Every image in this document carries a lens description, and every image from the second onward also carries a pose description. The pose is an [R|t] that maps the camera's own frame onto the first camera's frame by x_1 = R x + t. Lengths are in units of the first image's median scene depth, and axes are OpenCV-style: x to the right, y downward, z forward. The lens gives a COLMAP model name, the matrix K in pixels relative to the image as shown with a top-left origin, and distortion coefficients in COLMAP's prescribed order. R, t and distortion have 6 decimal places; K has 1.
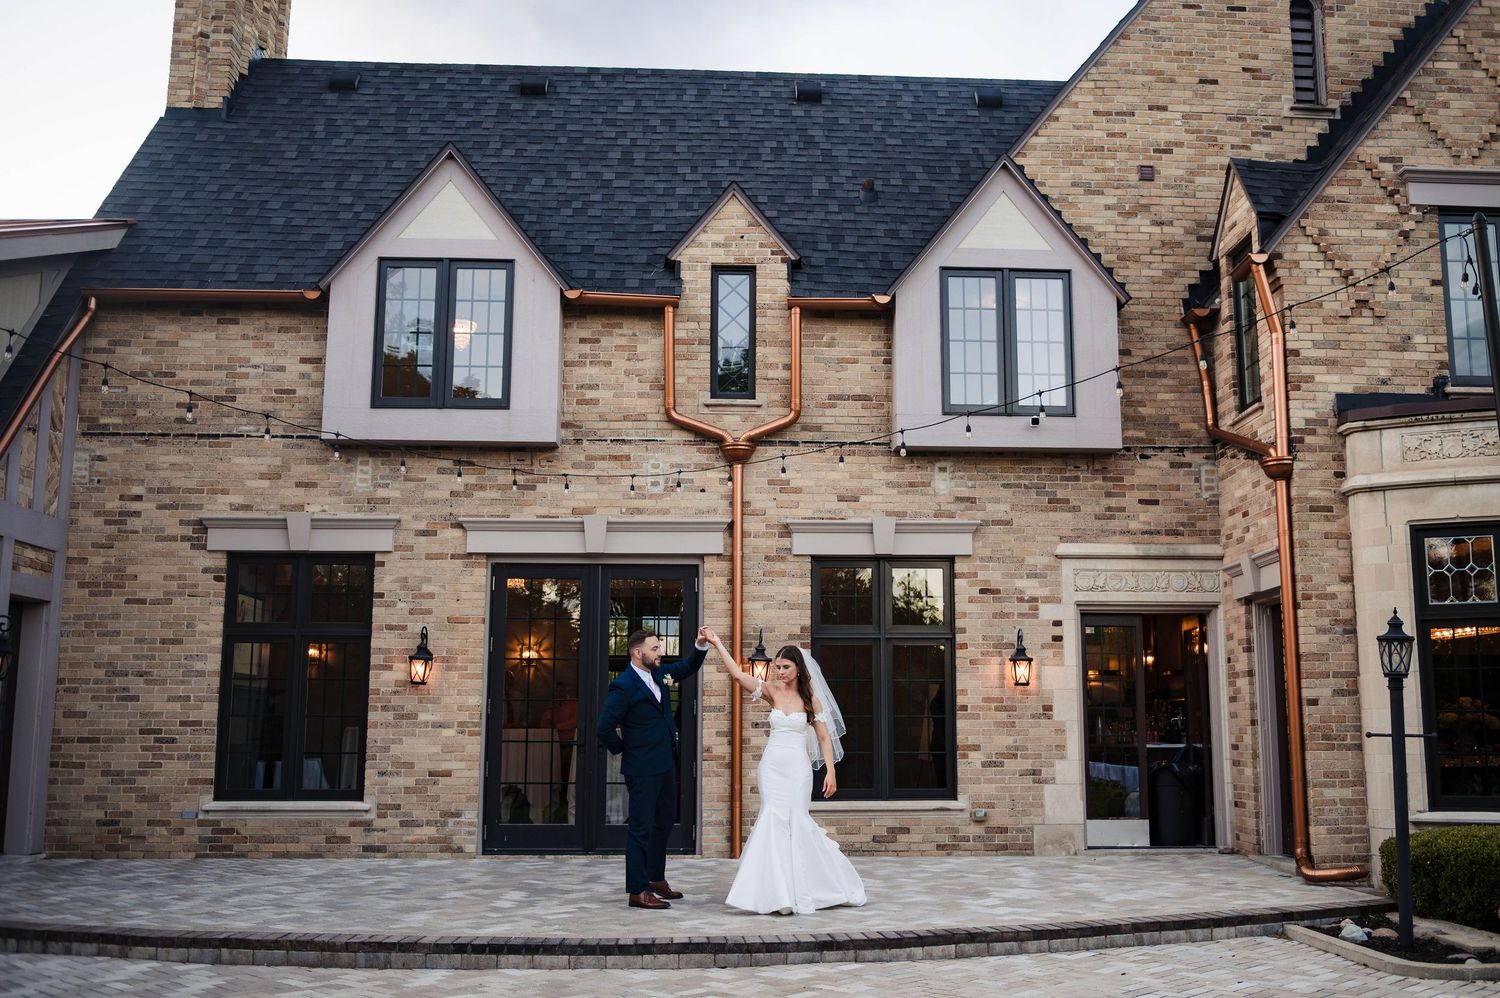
lens RADIAL K [[1088.0, 0, 752.9], [0, 1088.0, 527.9], [0, 0, 1]] dist [-0.003332, -0.006398]
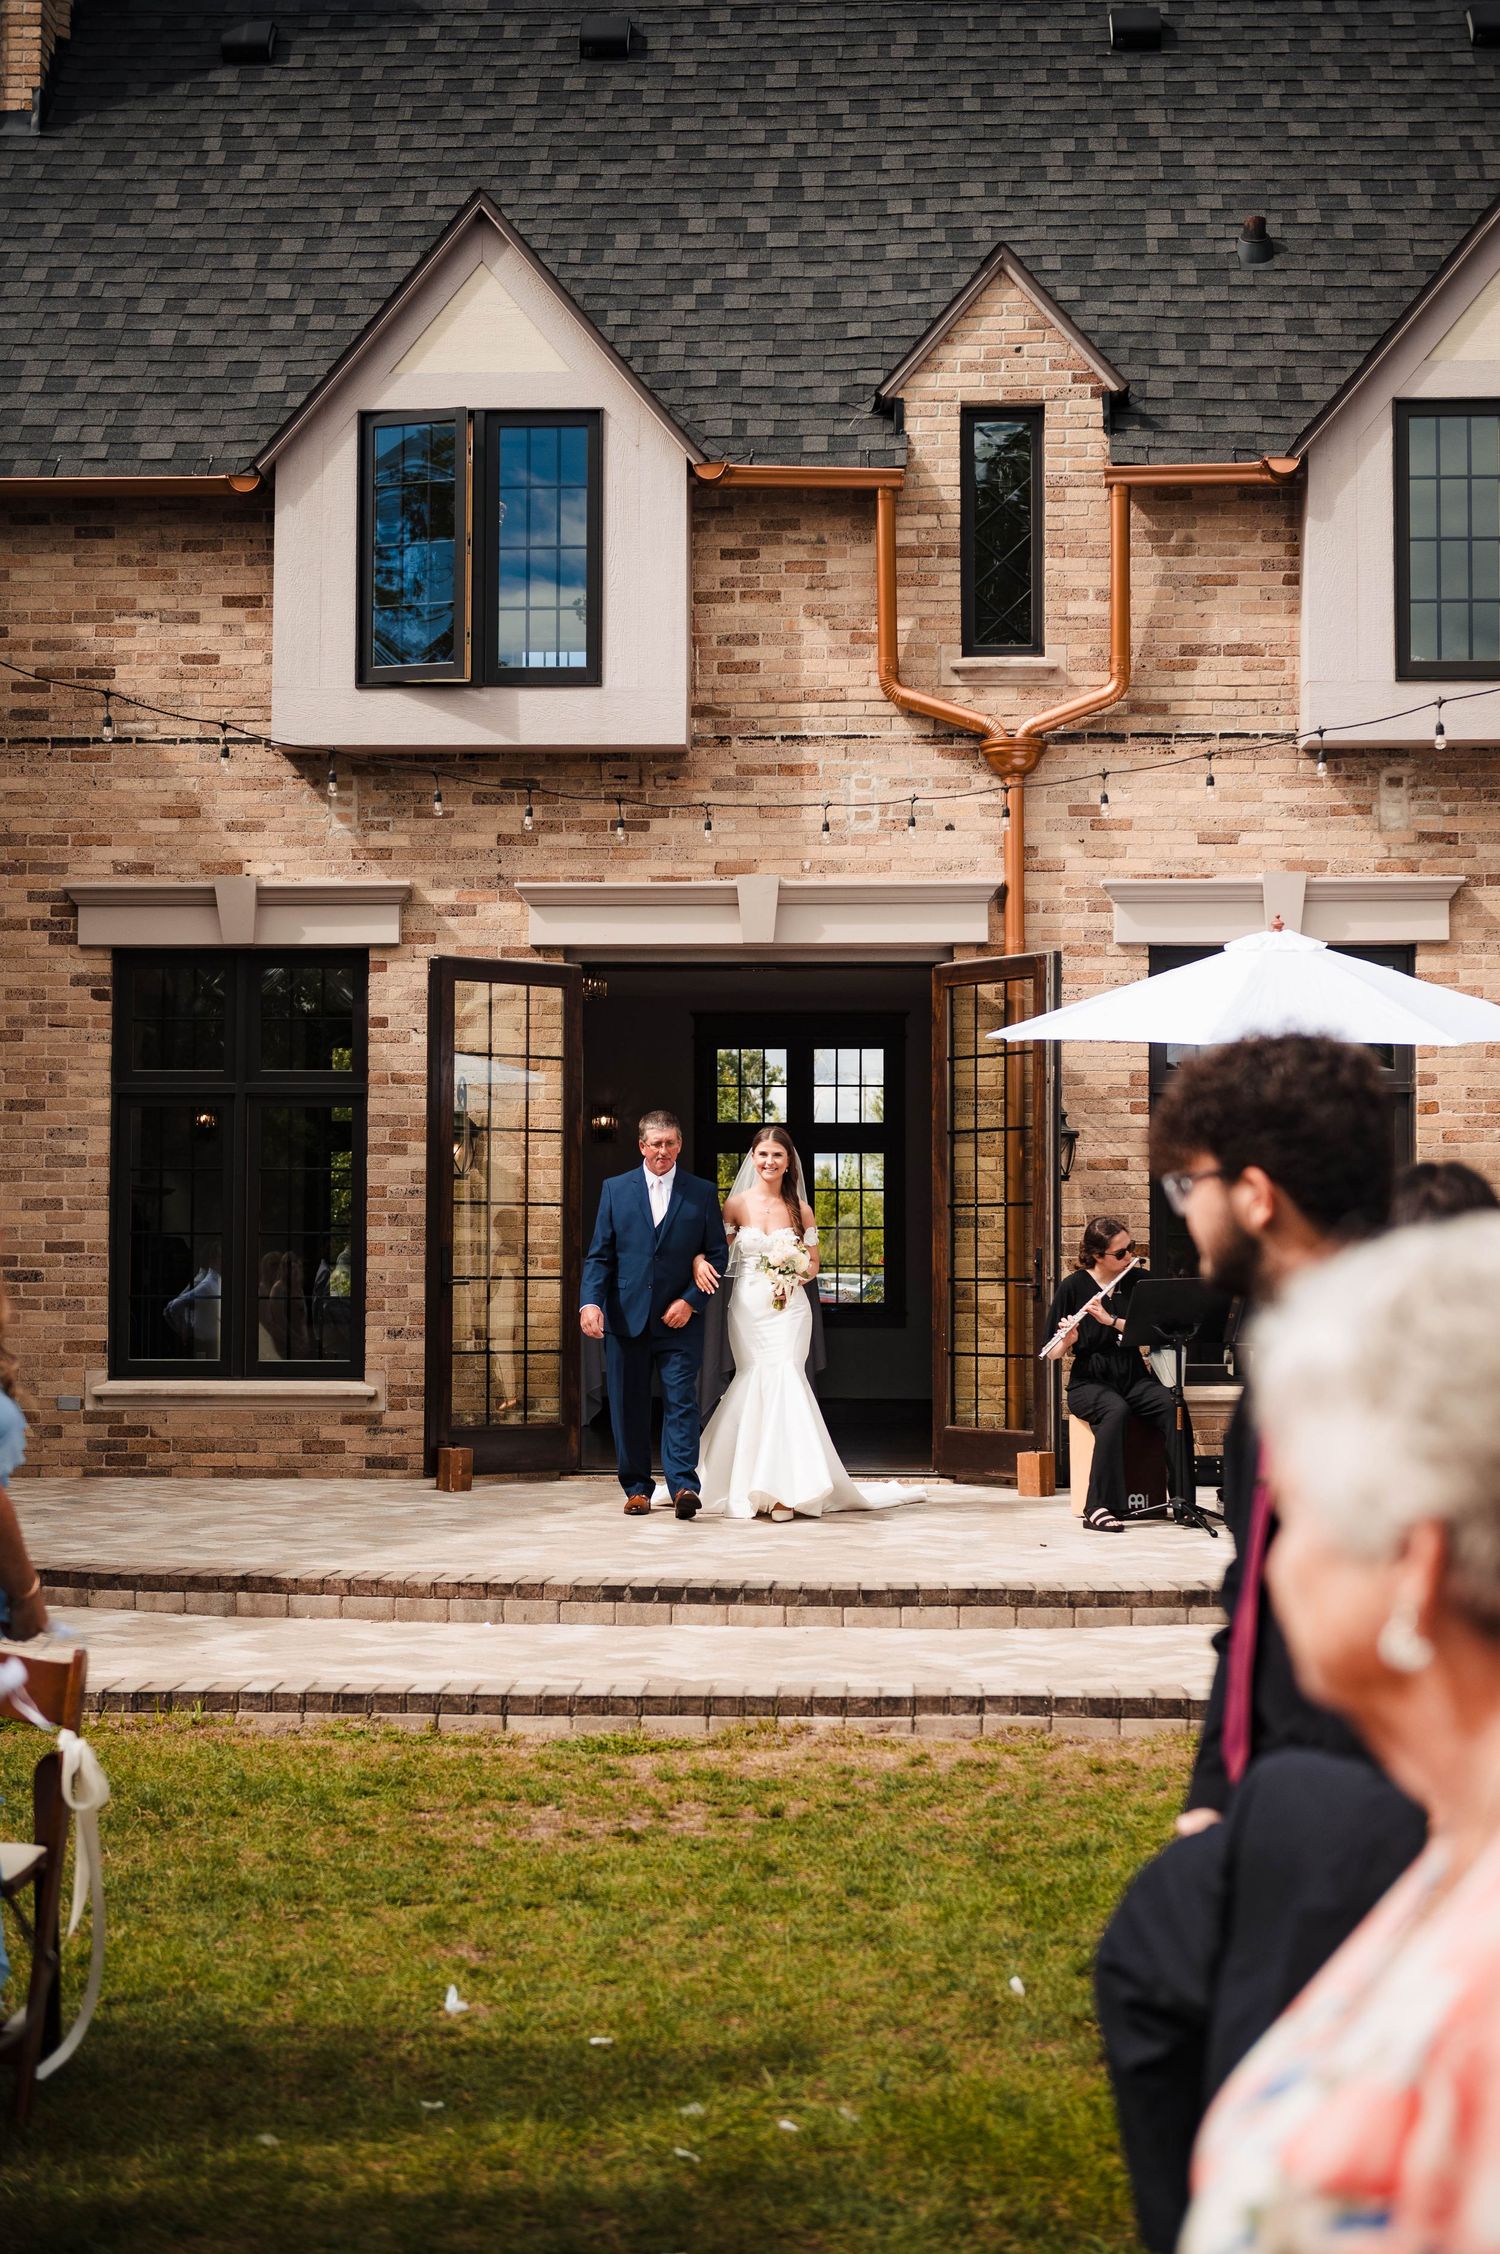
lens RADIAL K [[2386.3, 0, 793.4], [0, 2386.3, 1003.7], [0, 0, 1]] dist [0.015869, -0.020538]
pose [[0.996948, -0.007054, -0.077751, -0.031548], [0.012599, 0.997393, 0.071057, -0.031819], [0.077047, -0.071820, 0.994437, -0.208276]]
